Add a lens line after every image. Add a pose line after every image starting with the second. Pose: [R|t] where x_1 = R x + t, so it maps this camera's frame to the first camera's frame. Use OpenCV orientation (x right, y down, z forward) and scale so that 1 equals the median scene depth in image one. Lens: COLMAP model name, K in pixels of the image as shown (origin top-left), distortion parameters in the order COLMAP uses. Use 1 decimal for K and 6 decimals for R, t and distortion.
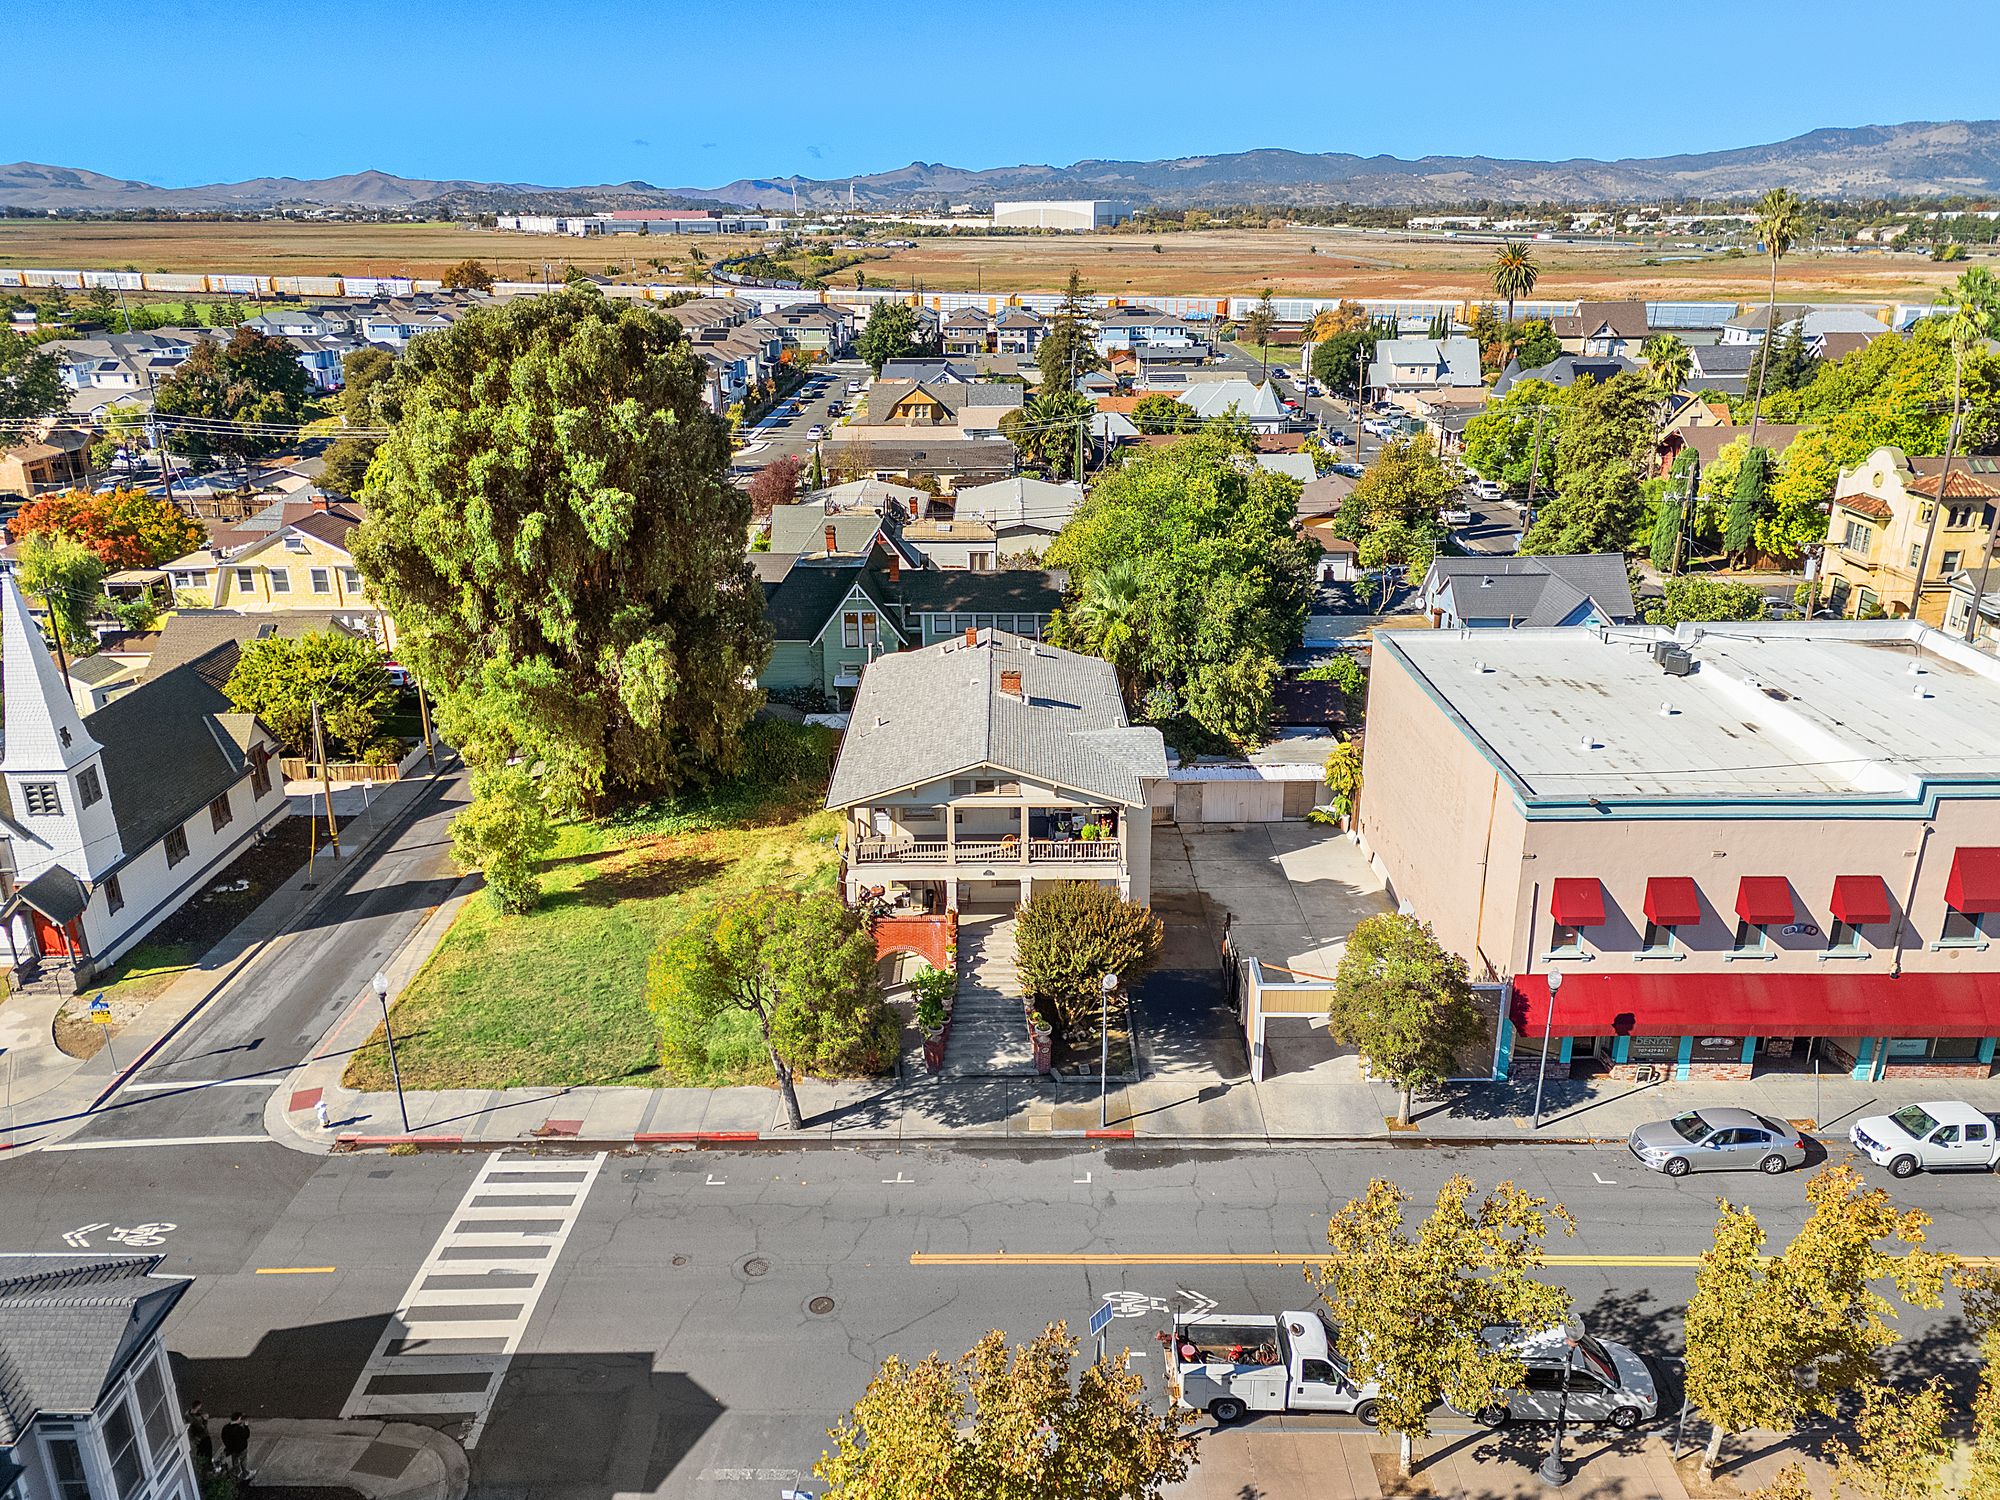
lens RADIAL K [[1481.4, 0, 1006.3], [0, 1481.4, 755.6], [0, 0, 1]] dist [0.075810, -0.066020]
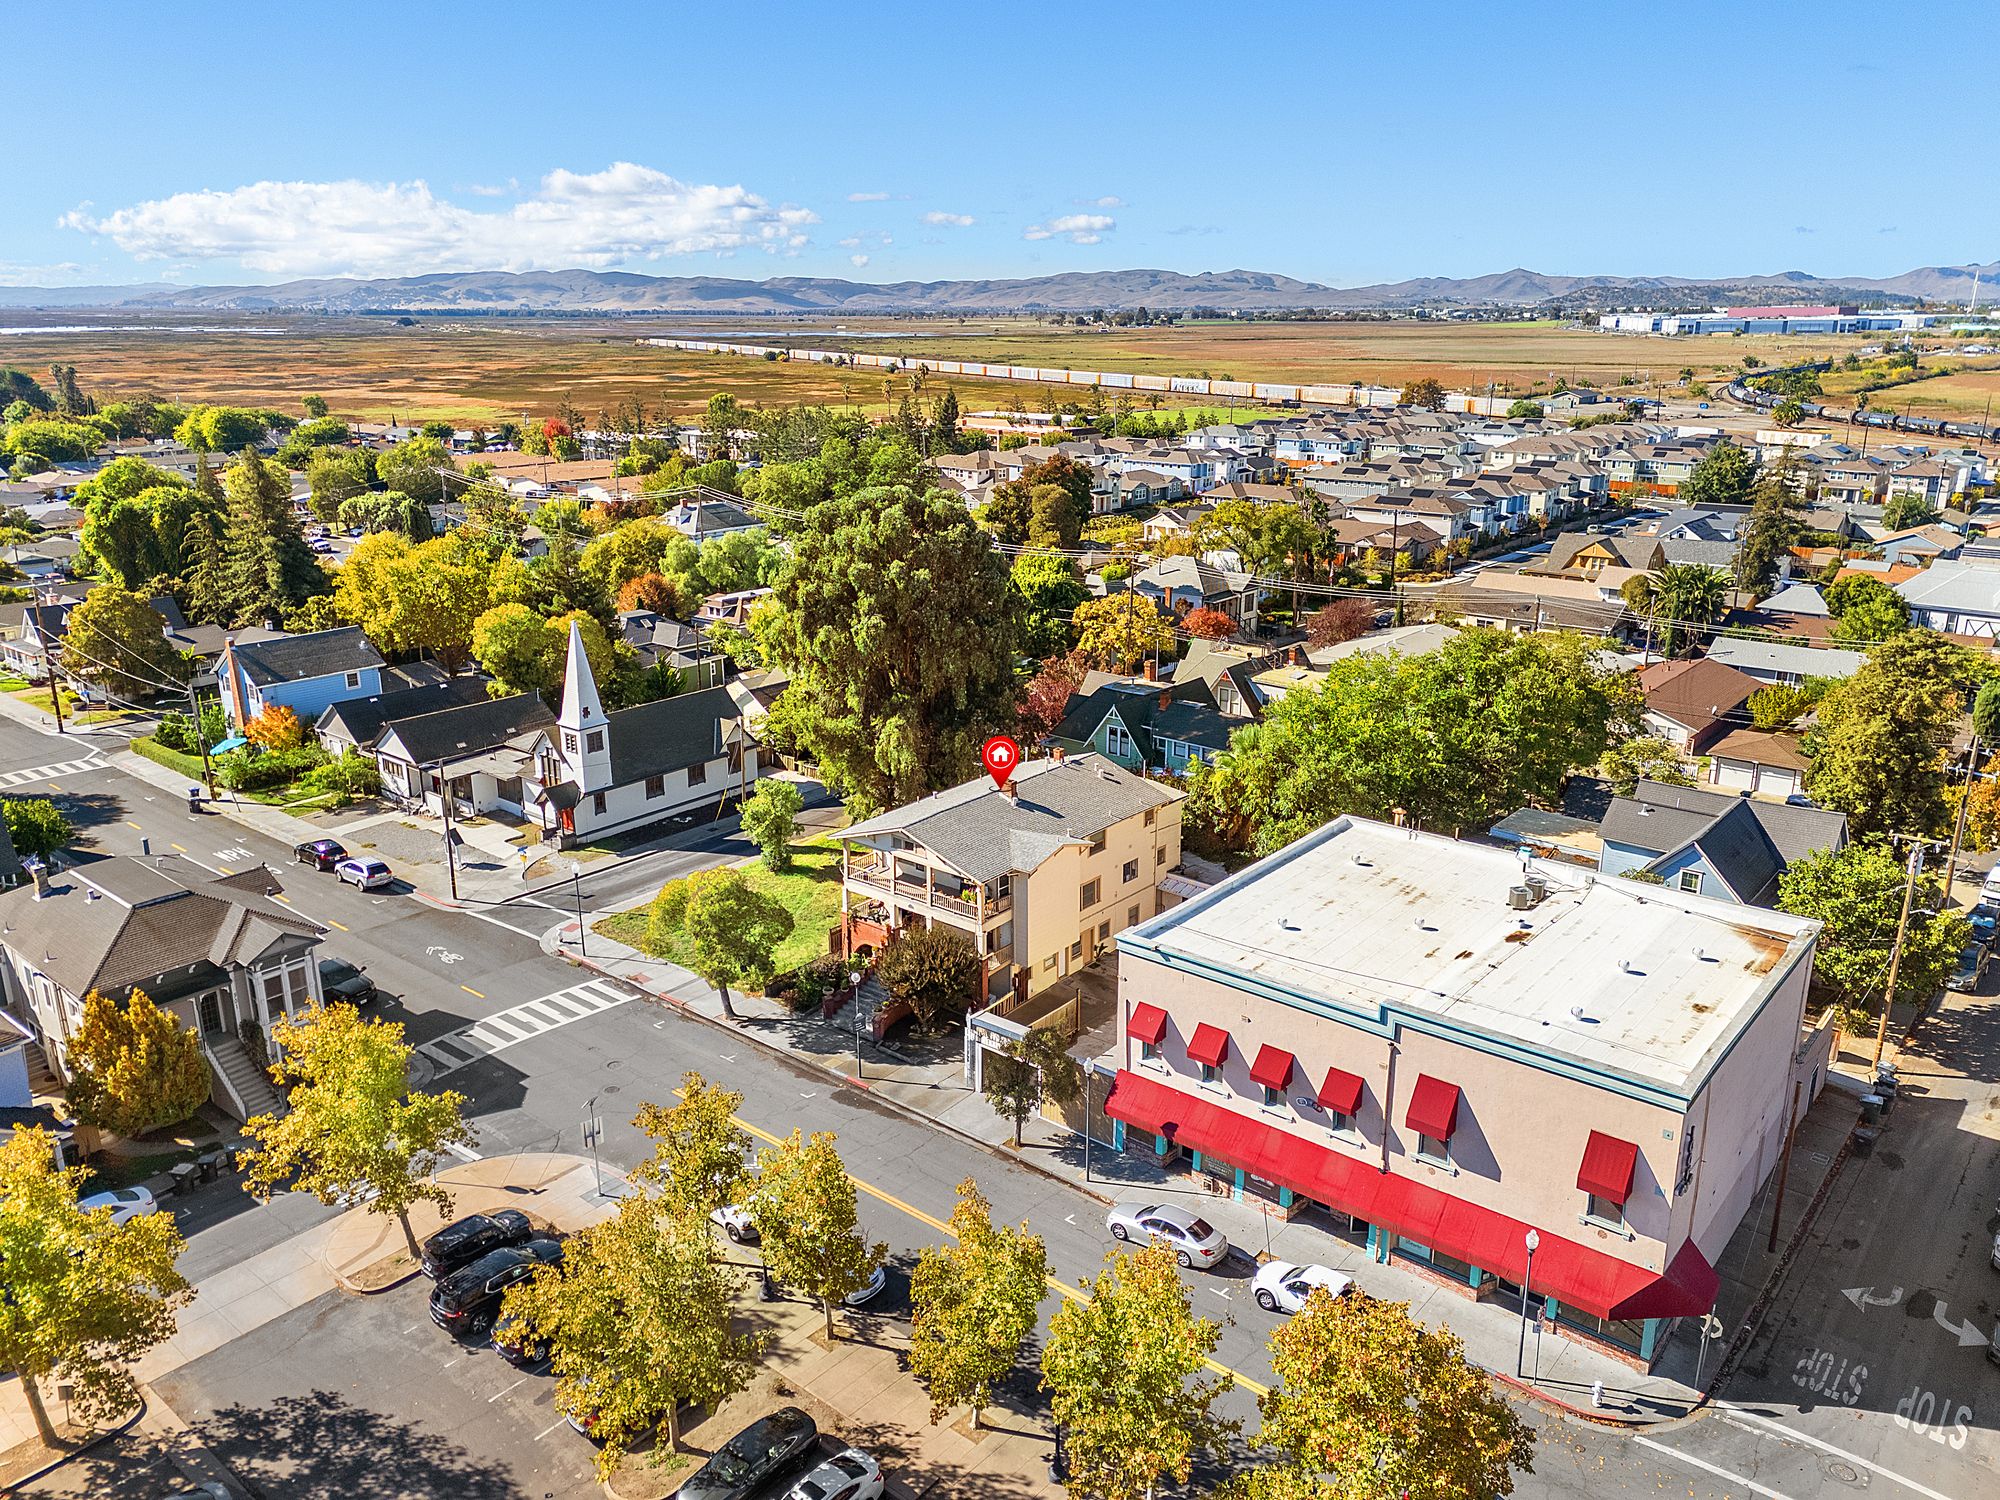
lens RADIAL K [[1481.4, 0, 1006.3], [0, 1481.4, 755.6], [0, 0, 1]] dist [0.075810, -0.066020]
pose [[0.768704, 0.187764, -0.611424, 0.977059], [-0.221238, 0.974988, 0.021264, -0.124340], [0.600123, 0.118925, 0.791018, -0.127106]]
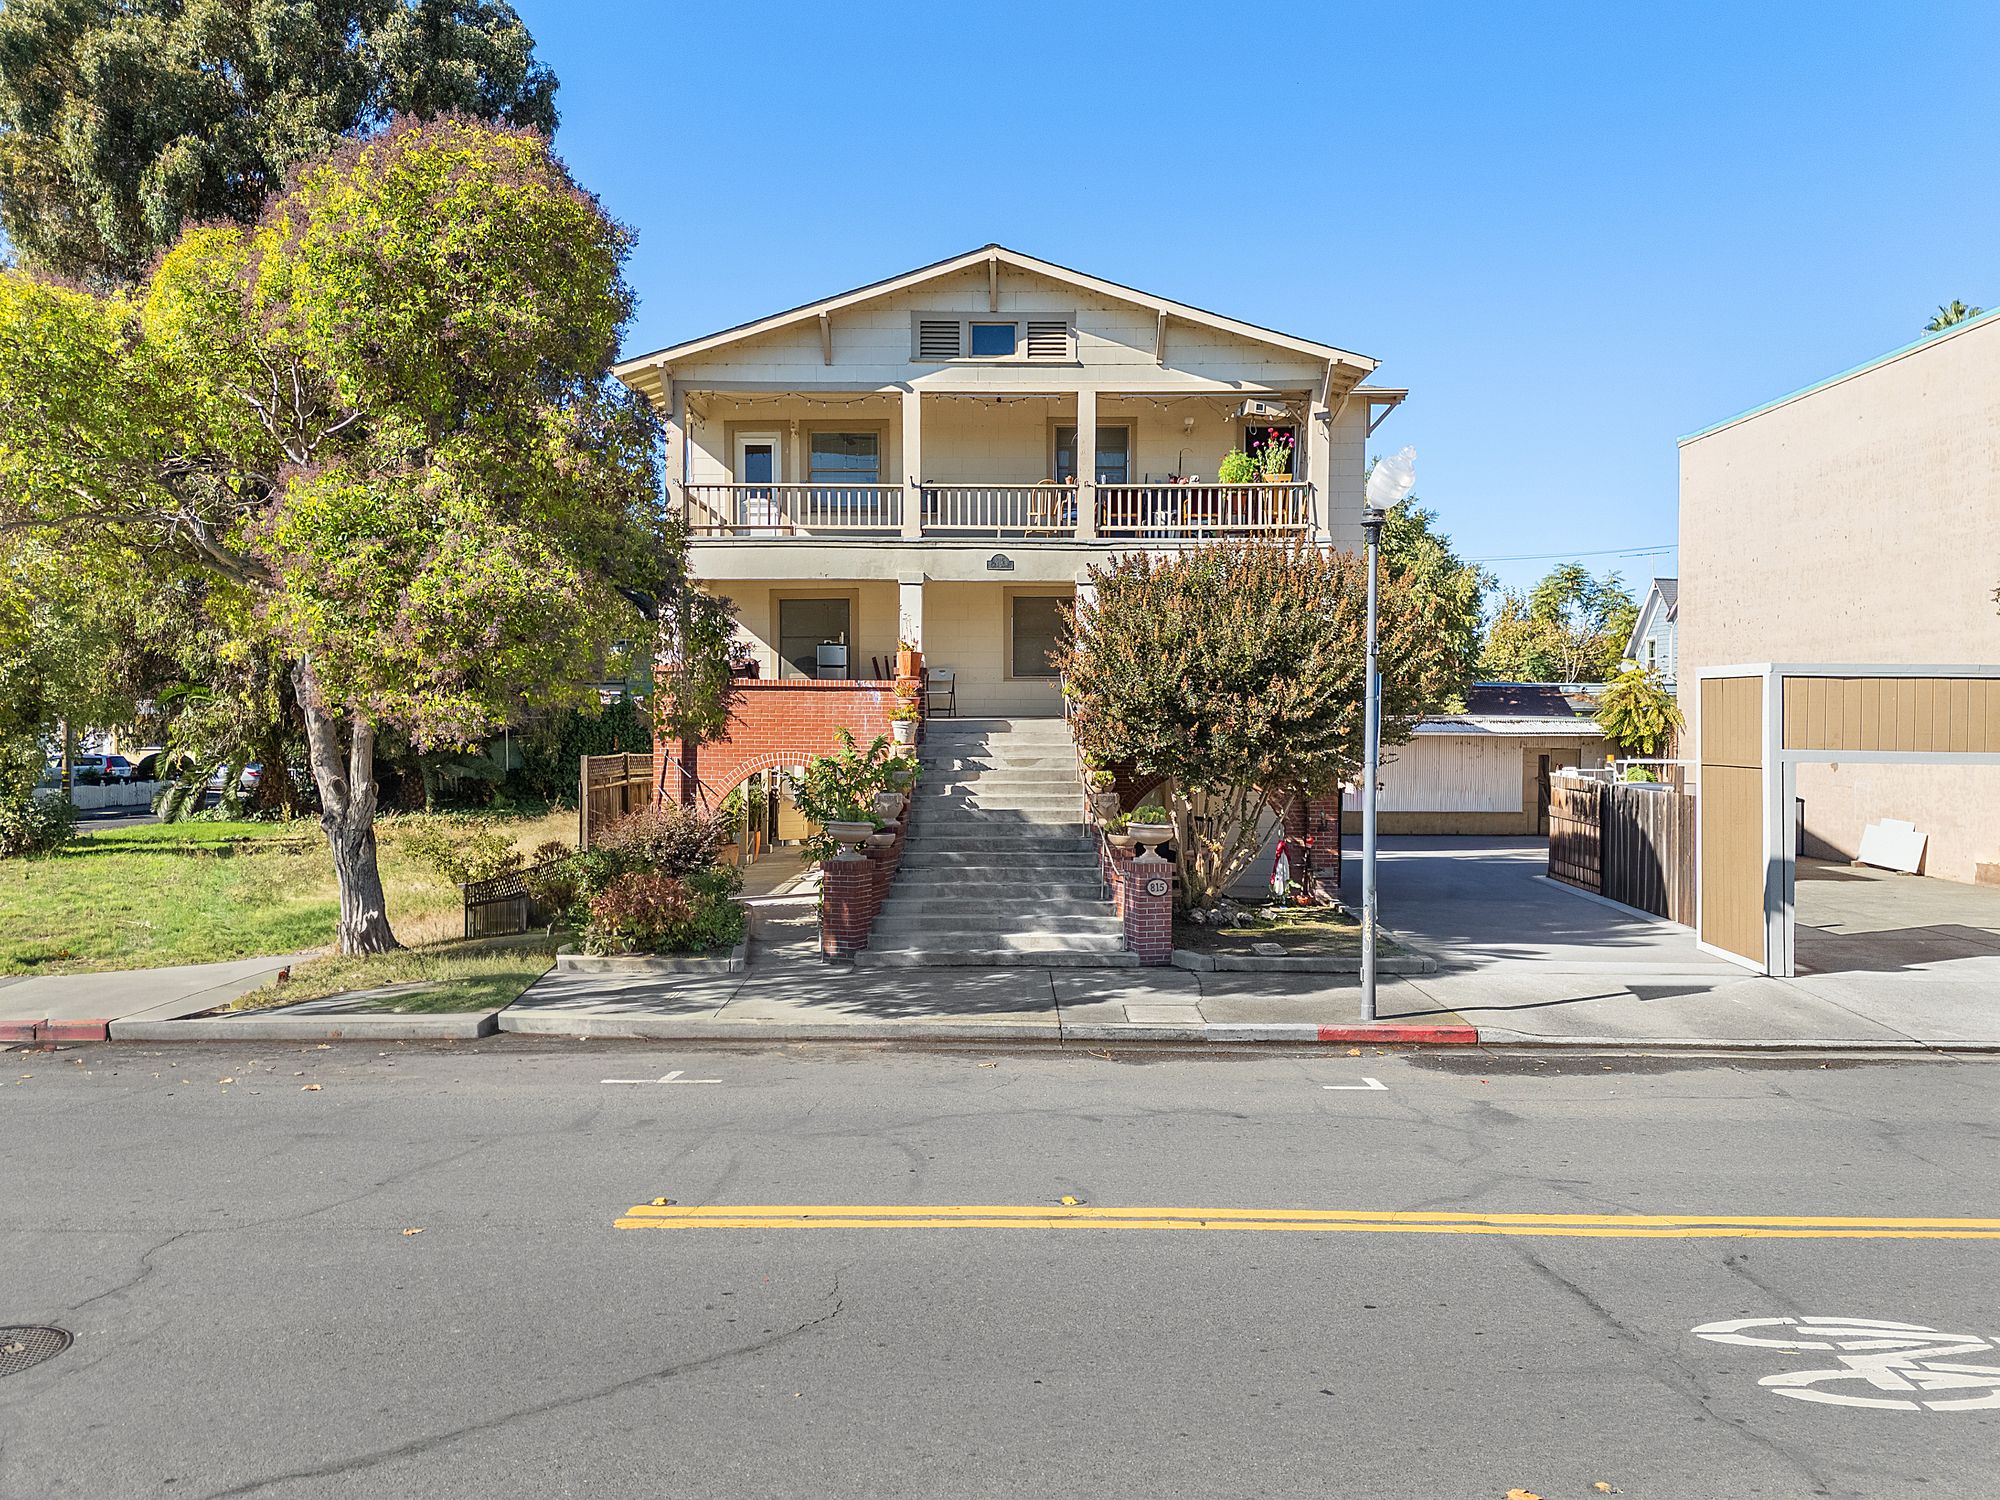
lens RADIAL K [[1481.4, 0, 1006.3], [0, 1481.4, 755.6], [0, 0, 1]] dist [0.075810, -0.066020]
pose [[0.999924, 0.012094, 0.002514, -0.011112], [-0.010597, 0.944454, -0.328473, 0.284436], [-0.006347, 0.328421, 0.944510, 0.652398]]
